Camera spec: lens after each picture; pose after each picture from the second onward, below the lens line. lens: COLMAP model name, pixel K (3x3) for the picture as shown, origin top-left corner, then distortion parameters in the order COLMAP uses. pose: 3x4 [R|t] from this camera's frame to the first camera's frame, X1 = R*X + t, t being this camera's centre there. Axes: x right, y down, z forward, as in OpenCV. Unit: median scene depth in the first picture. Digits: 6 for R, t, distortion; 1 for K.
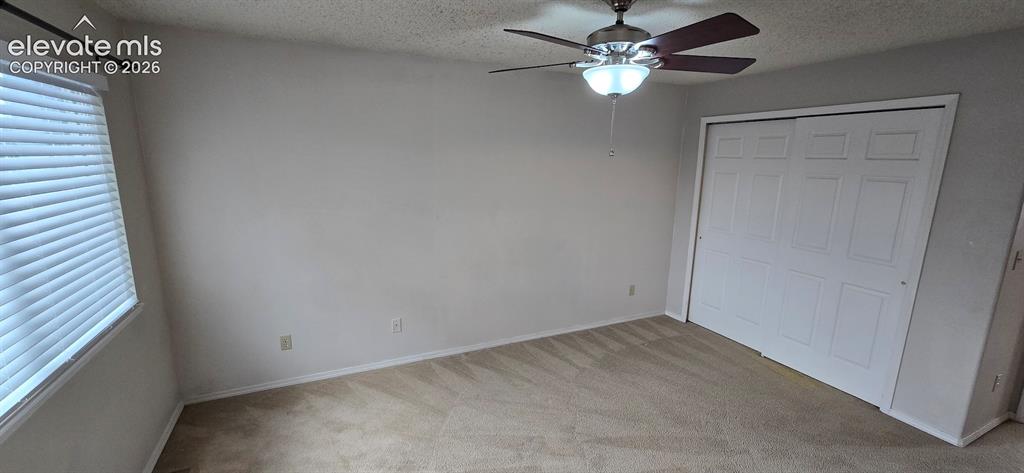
lens RADIAL K [[423.5, 0, 509.2], [0, 423.5, 239.7], [0, 0, 1]] dist [-0.005255, 0.004469]
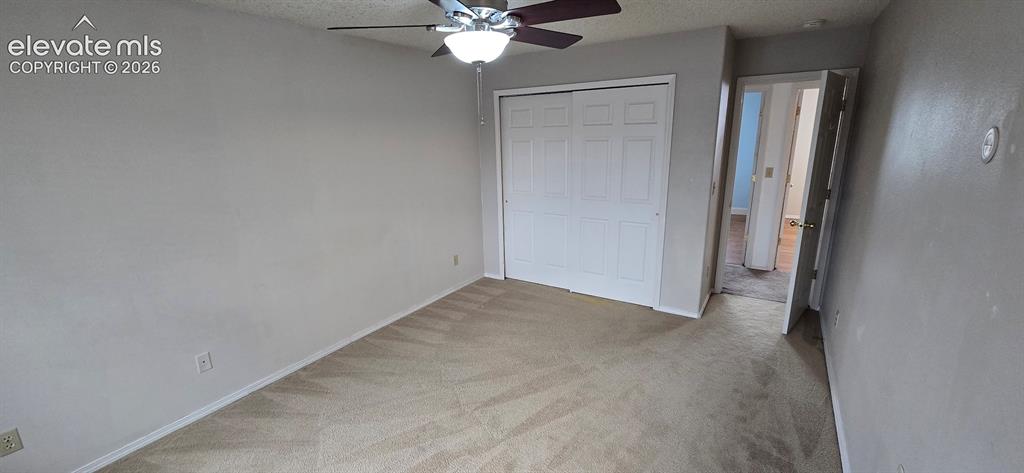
lens RADIAL K [[423.5, 0, 509.2], [0, 423.5, 239.7], [0, 0, 1]] dist [-0.005255, 0.004469]
pose [[0.843352, -0.167313, 0.510650, -0.148604], [0.140497, 0.985891, 0.090990, -0.006940], [-0.518669, -0.004992, 0.854961, 0.061034]]
